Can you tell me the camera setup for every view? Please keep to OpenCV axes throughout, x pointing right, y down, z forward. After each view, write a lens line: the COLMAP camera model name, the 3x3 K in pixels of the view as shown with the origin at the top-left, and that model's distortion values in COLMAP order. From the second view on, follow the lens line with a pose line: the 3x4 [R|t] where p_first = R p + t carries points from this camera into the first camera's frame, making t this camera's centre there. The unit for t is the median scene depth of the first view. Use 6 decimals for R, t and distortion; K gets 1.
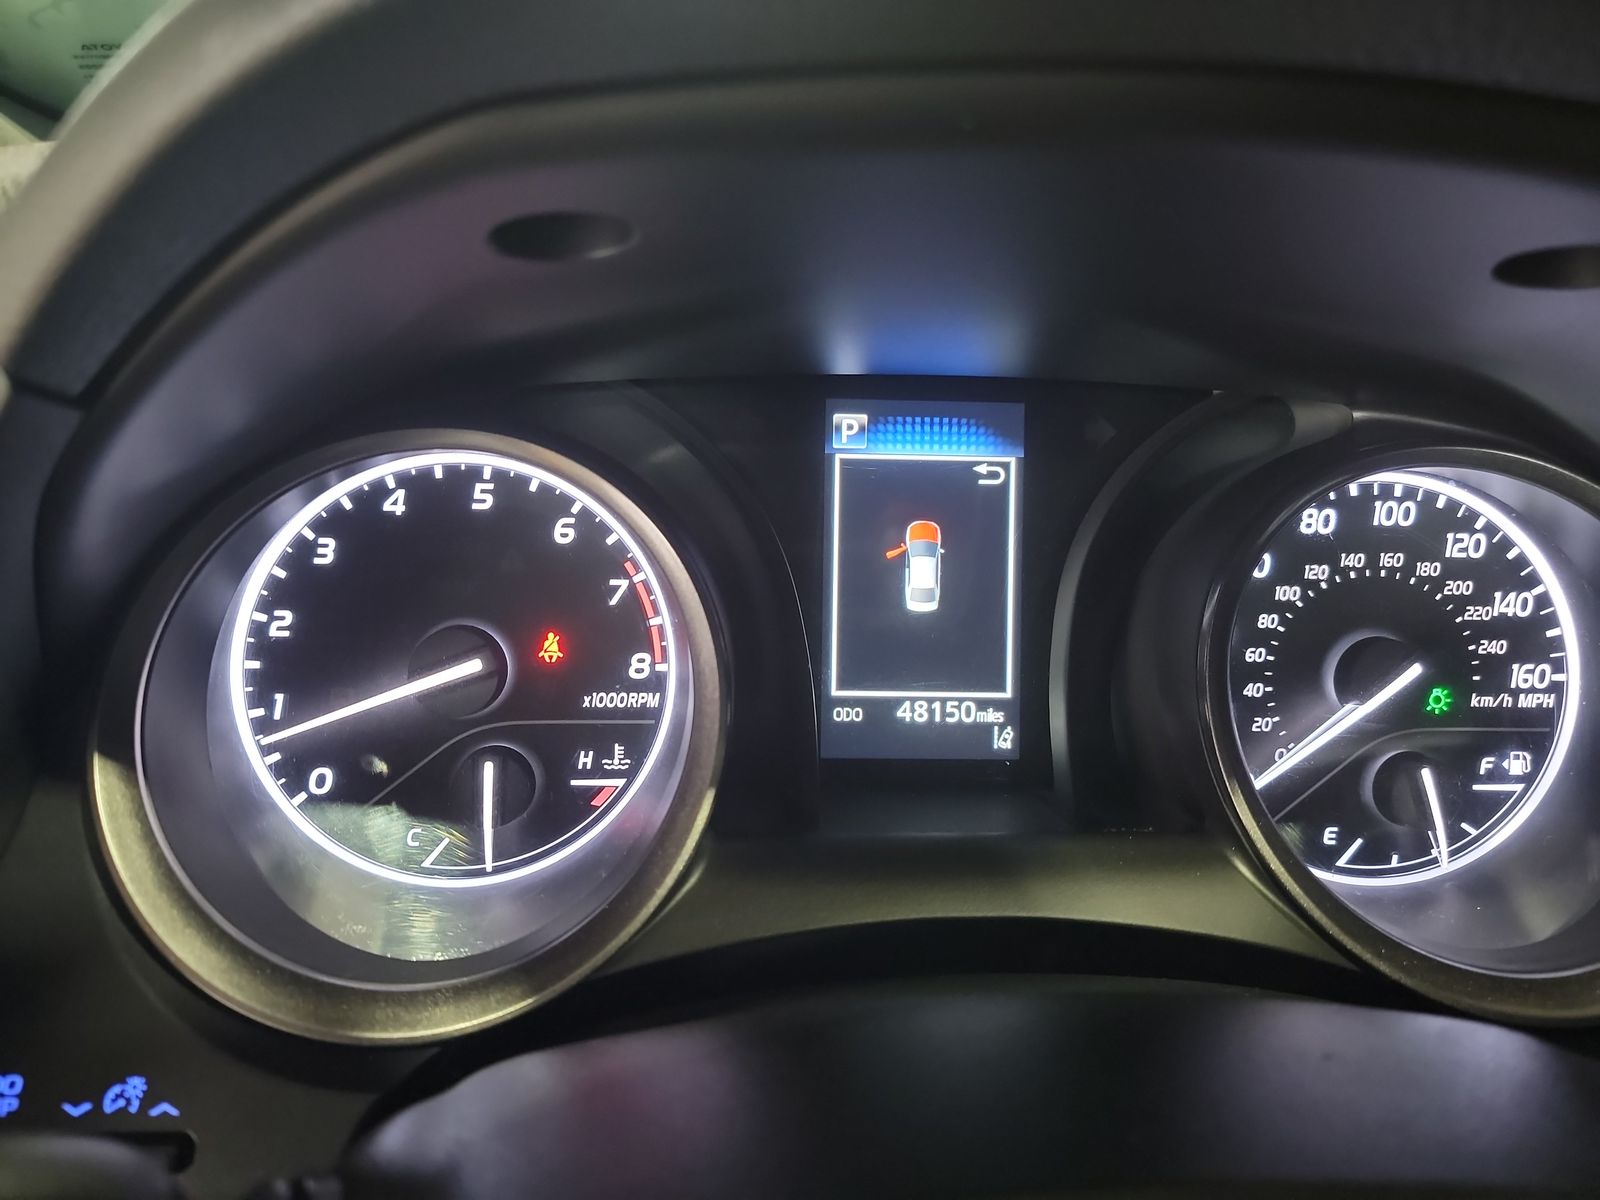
lens RADIAL K [[1163.7, 0, 796.5], [0, 1163.7, 594.1], [0, 0, 1]] dist [0.044787, -0.002622]
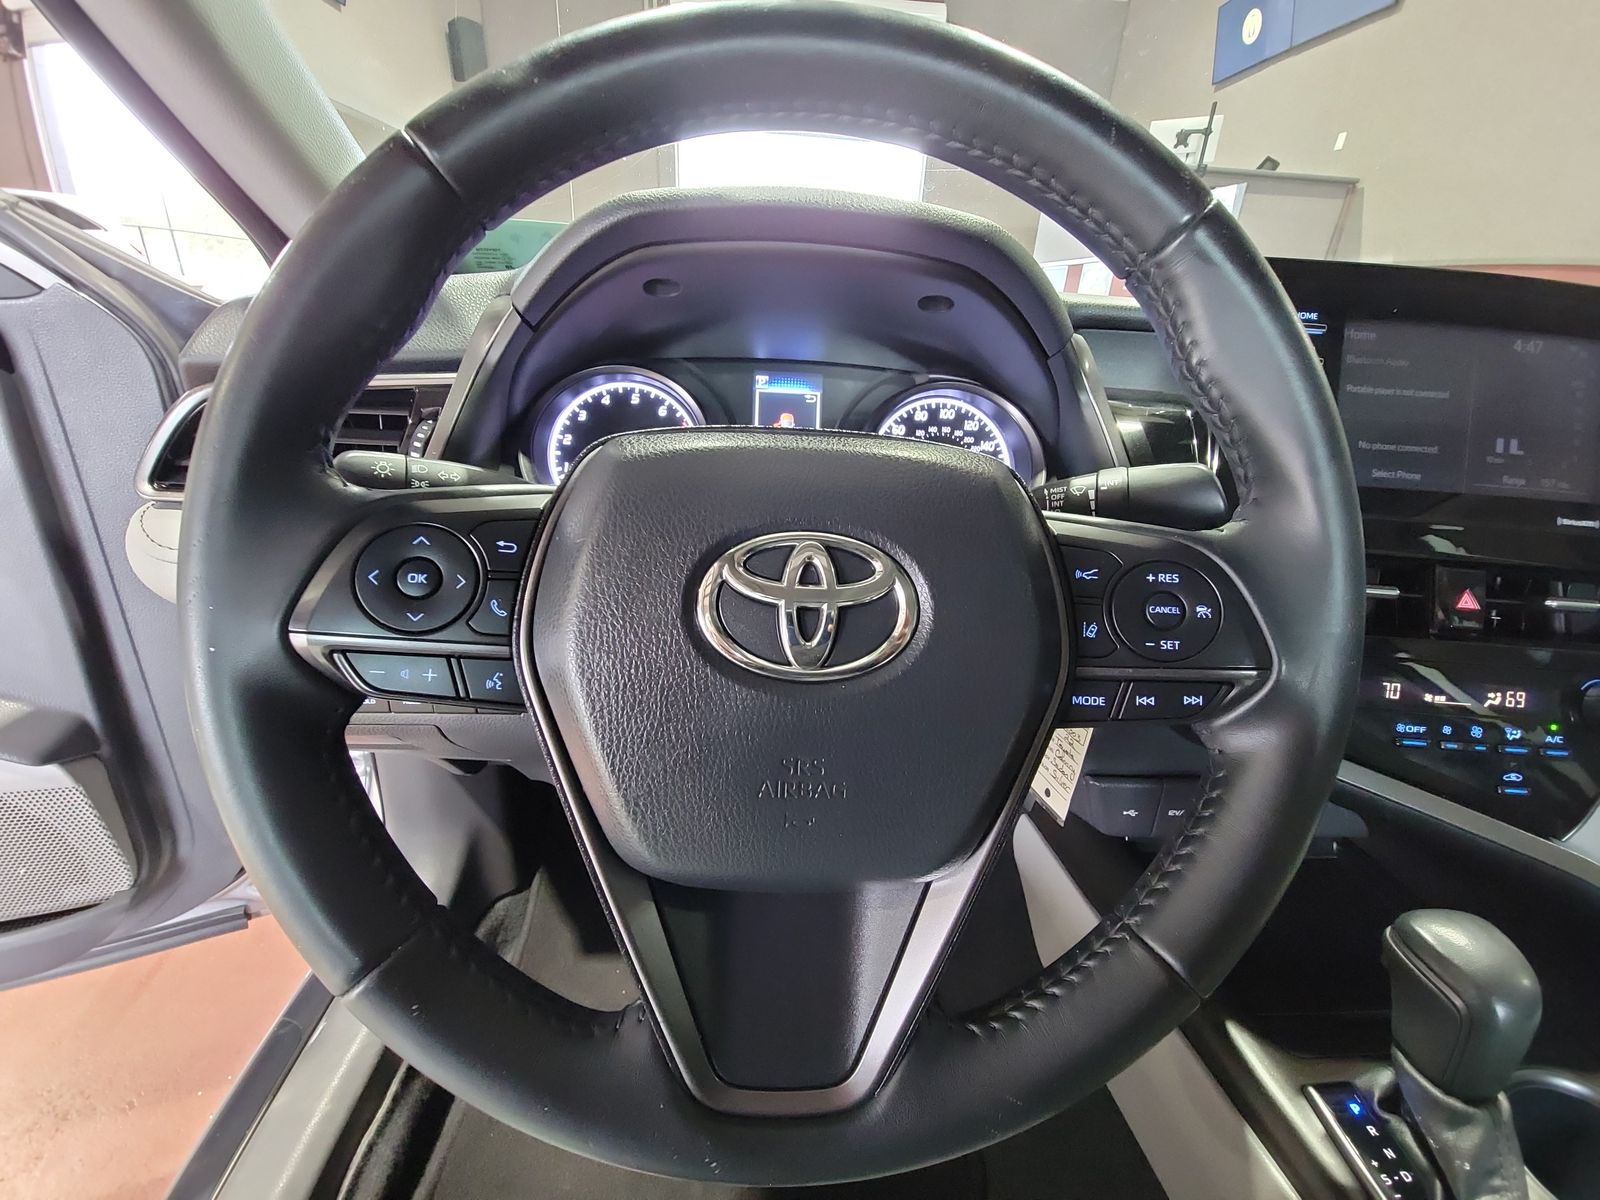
lens RADIAL K [[642.1, 0, 798.2], [0, 642.1, 590.8], [0, 0, 1]] dist [0.006512, -0.007480]
pose [[0.999870, 0.015604, 0.004171, 0.142633], [-0.015618, 0.999872, 0.003498, 0.386291], [-0.004116, -0.003563, 0.999985, -0.622015]]
